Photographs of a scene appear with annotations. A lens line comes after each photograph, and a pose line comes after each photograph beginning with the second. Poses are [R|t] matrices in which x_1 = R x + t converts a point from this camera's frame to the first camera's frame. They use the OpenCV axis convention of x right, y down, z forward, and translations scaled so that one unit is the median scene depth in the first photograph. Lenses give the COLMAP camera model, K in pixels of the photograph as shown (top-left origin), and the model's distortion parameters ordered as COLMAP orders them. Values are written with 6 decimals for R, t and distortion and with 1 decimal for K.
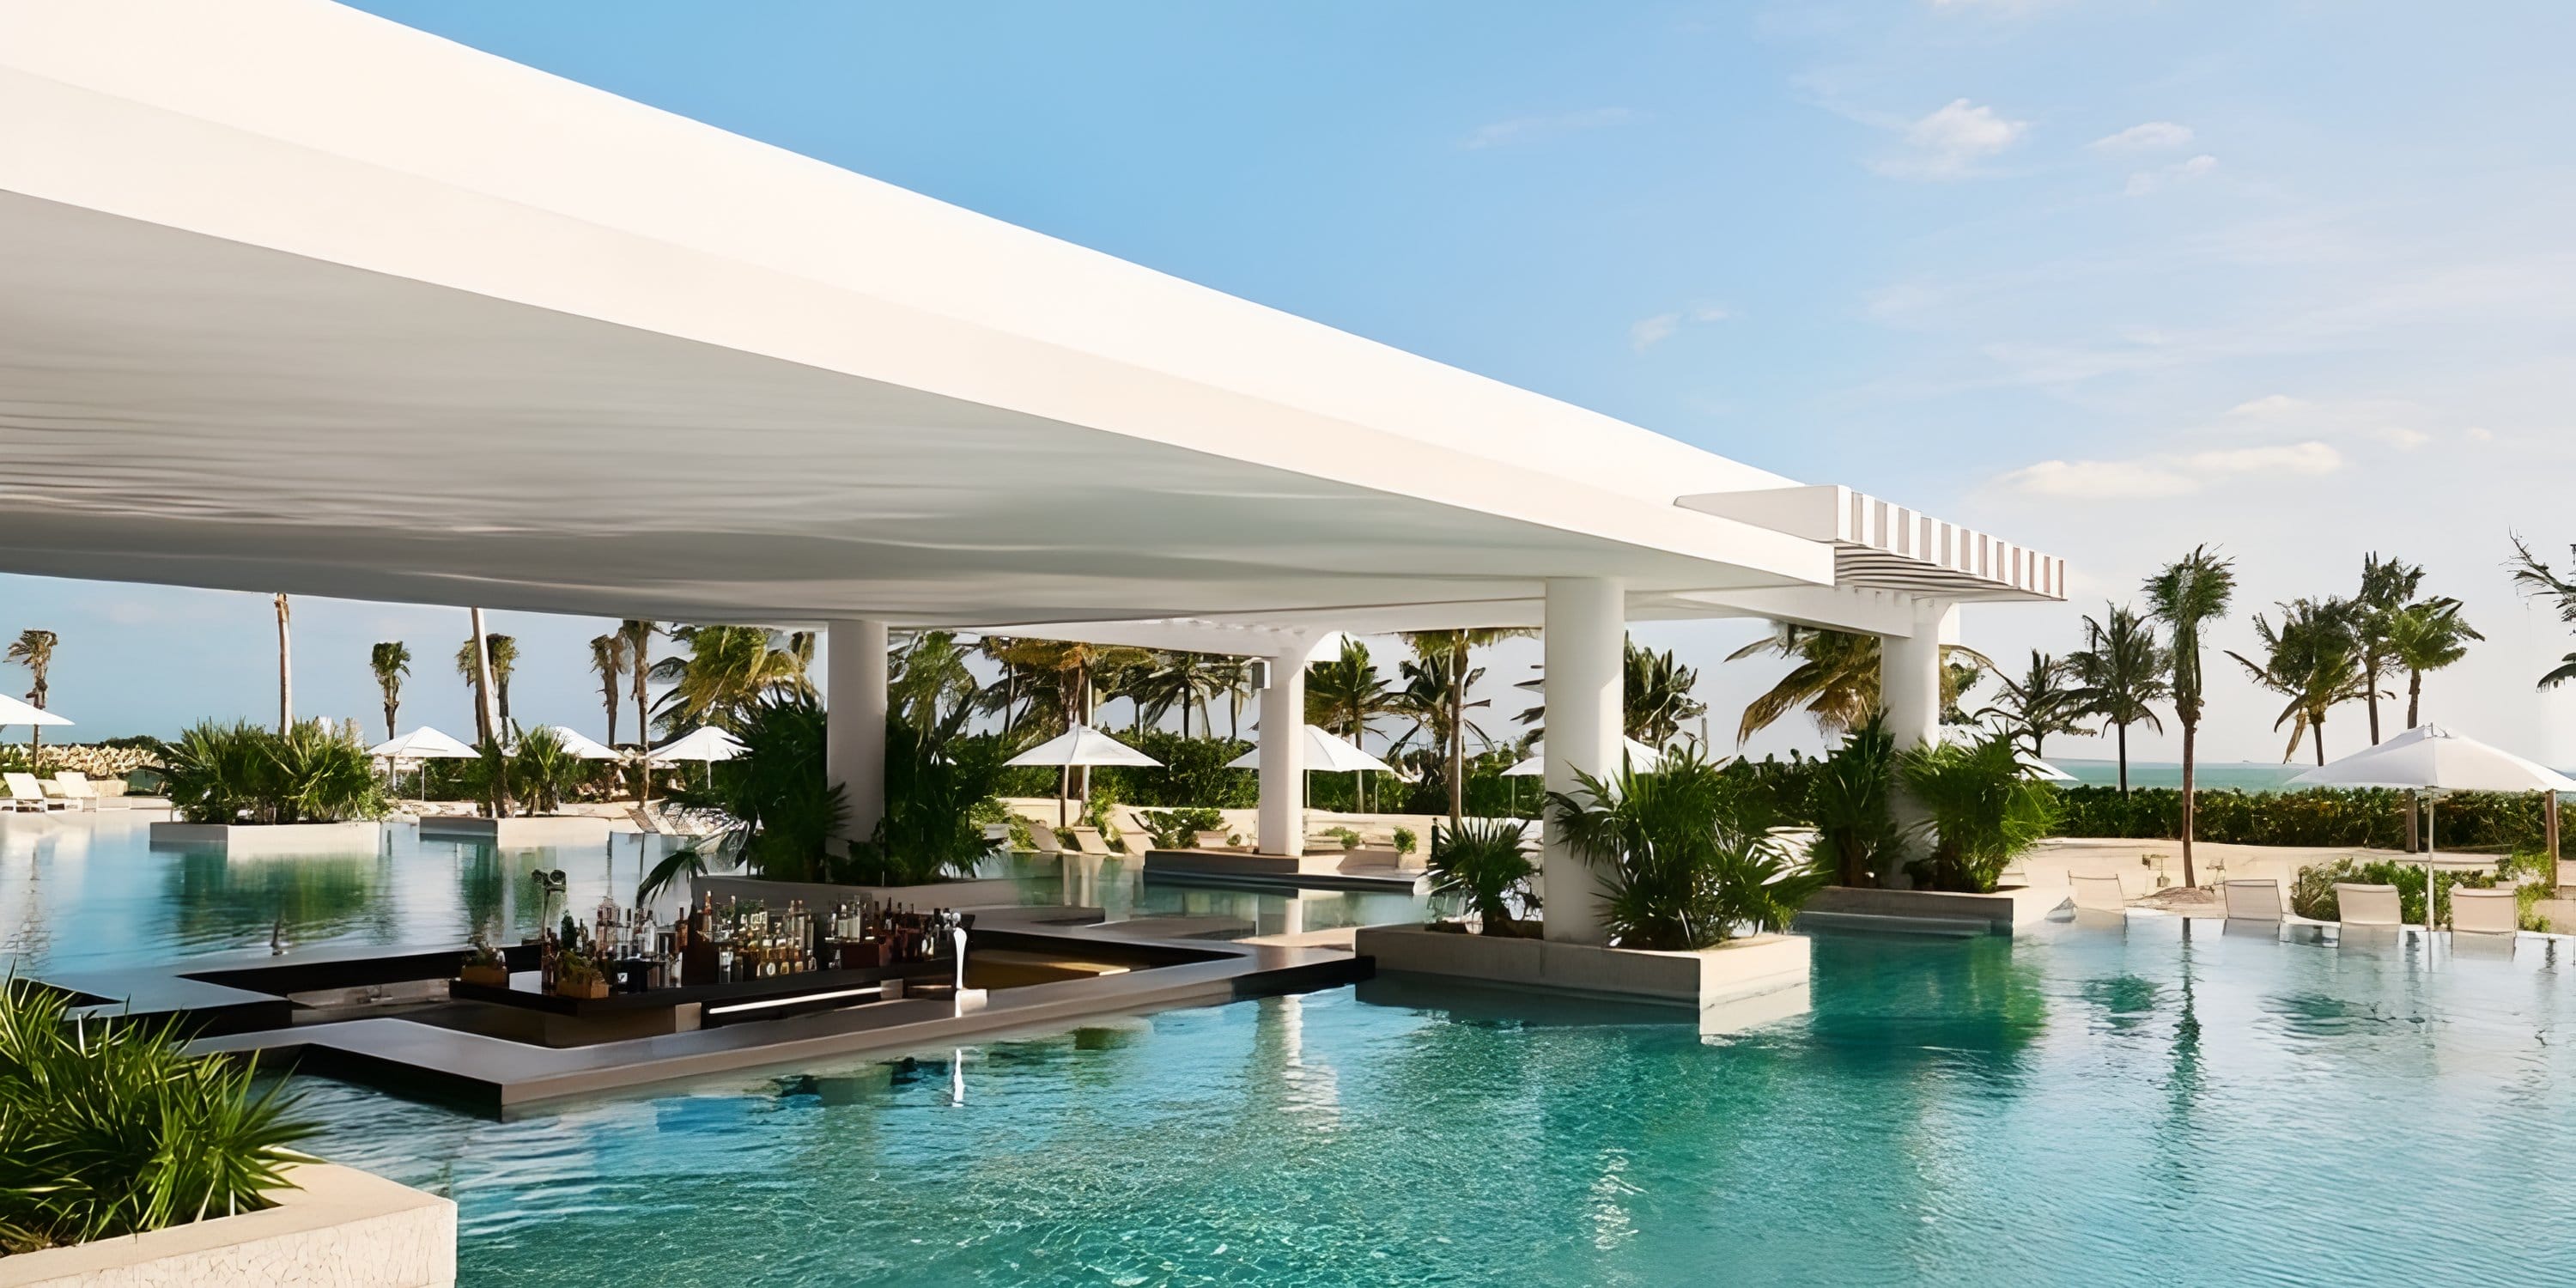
lens RADIAL K [[1764.8, 0, 1288.0], [0, 1764.8, 644.0], [0, 0, 1]] dist [0.002724, 0.000705]
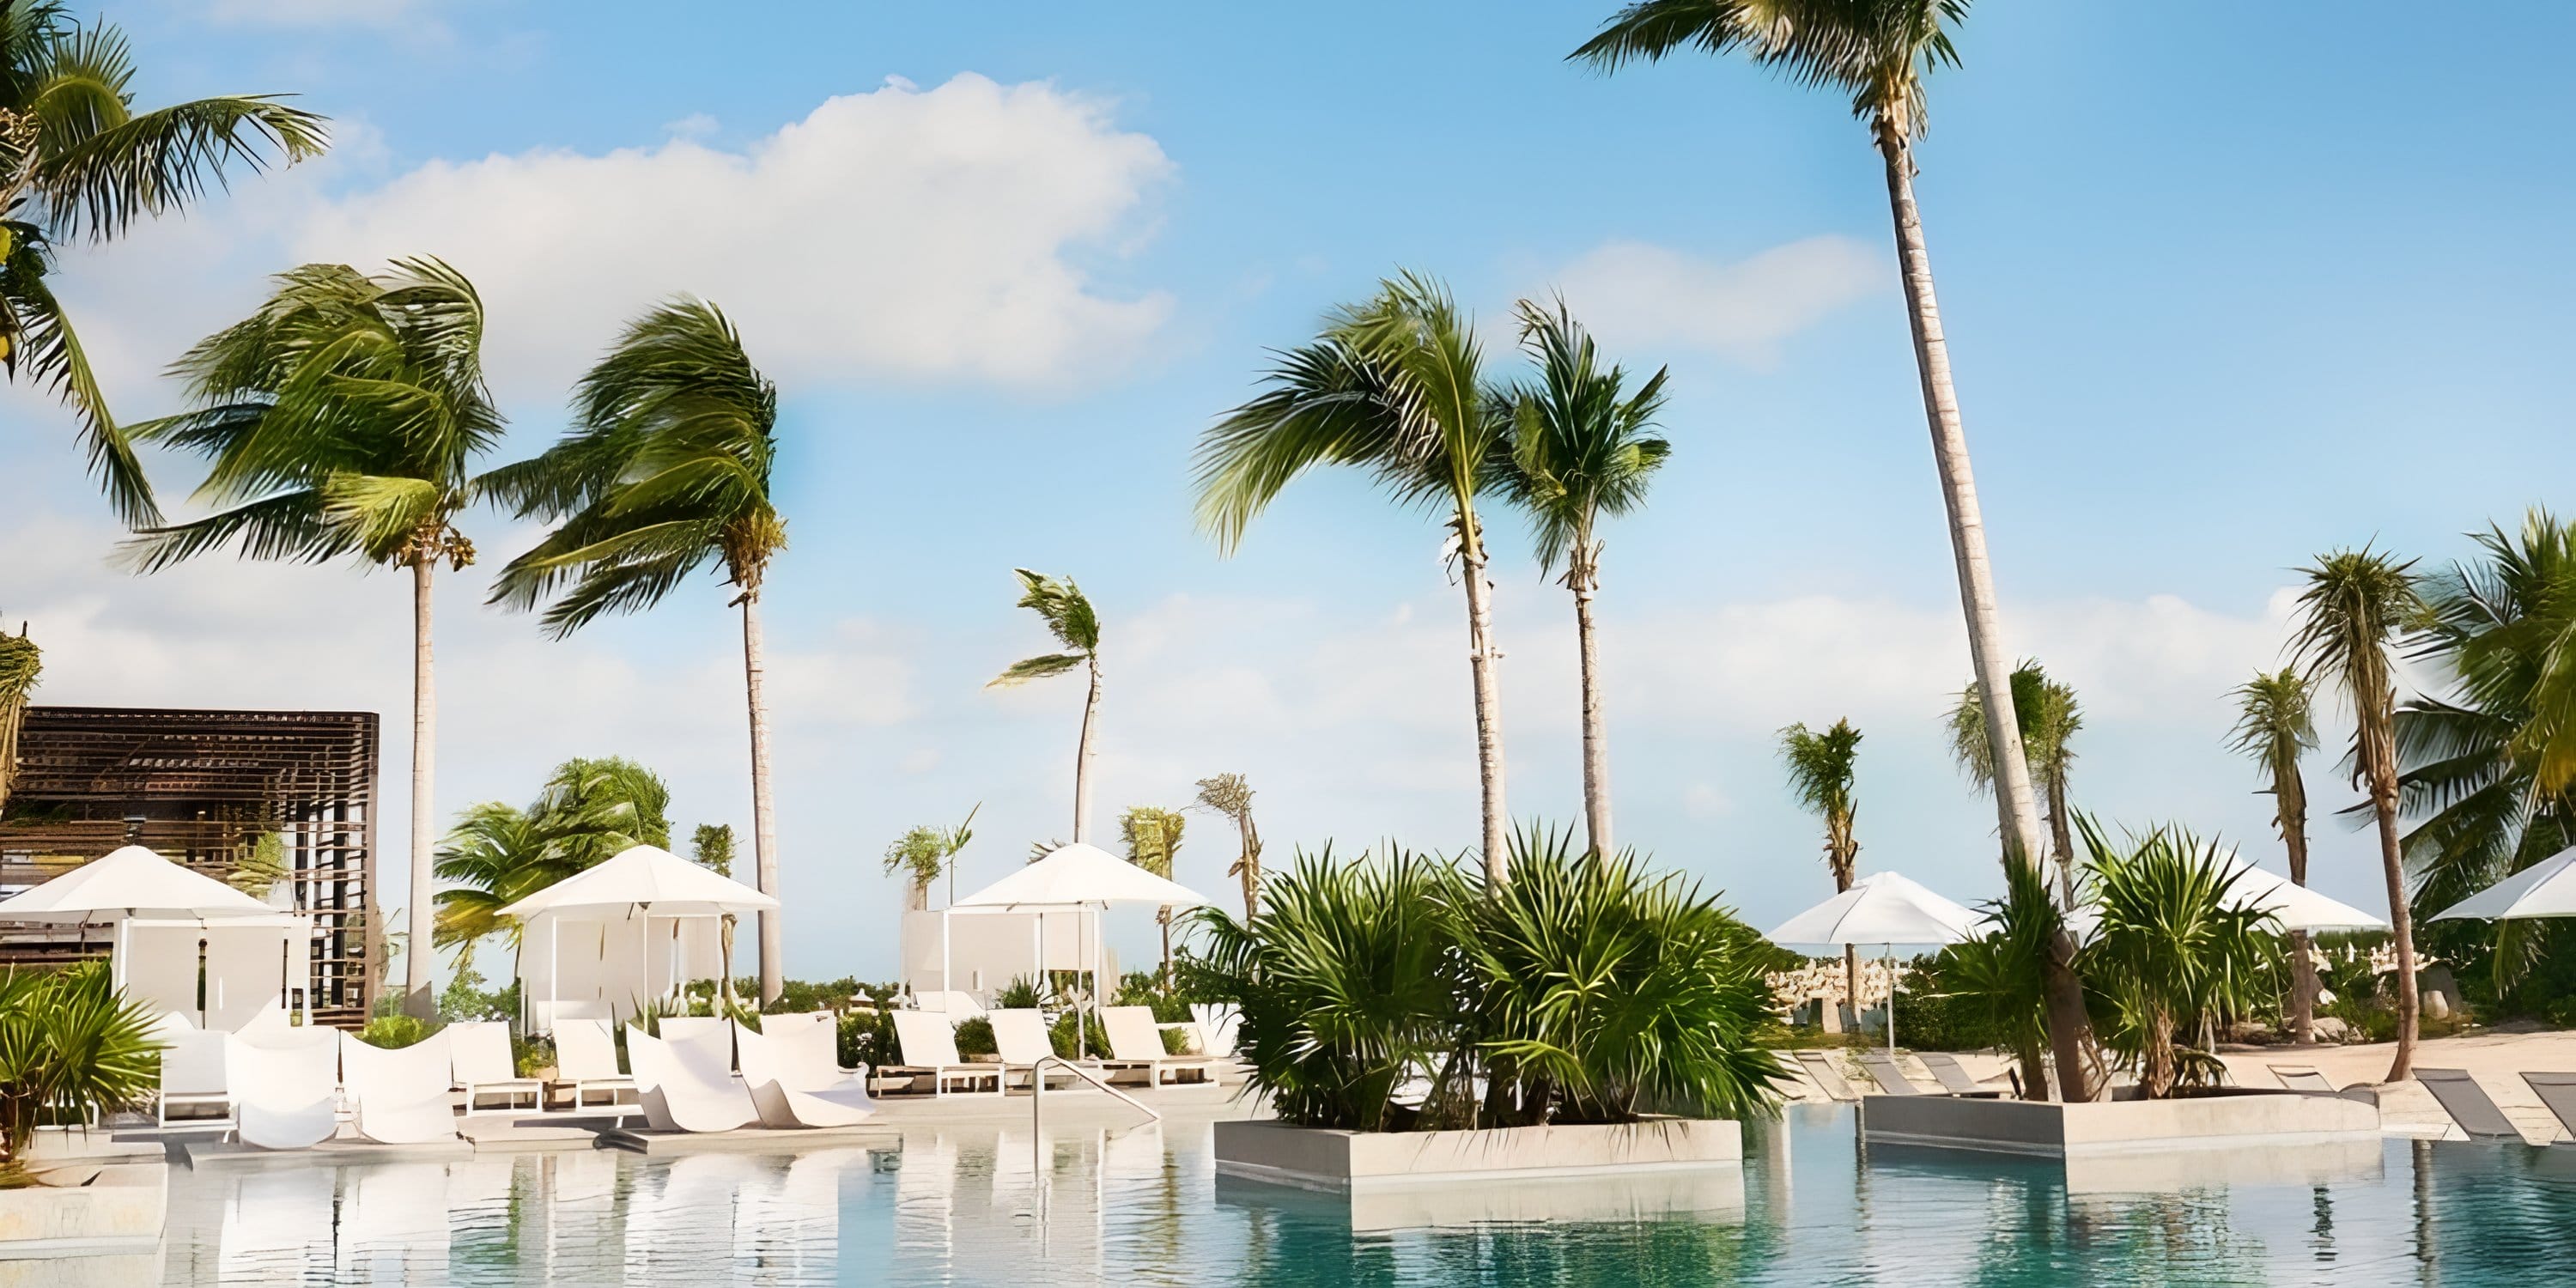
lens RADIAL K [[2850.7, 0, 1288.0], [0, 2850.7, 644.0], [0, 0, 1]] dist [-0.093510, -0.008390]
pose [[0.772752, -0.101739, -0.626500, -0.205590], [0.068079, 0.994661, -0.077554, 0.041360], [0.631046, 0.017279, 0.775553, 0.465034]]
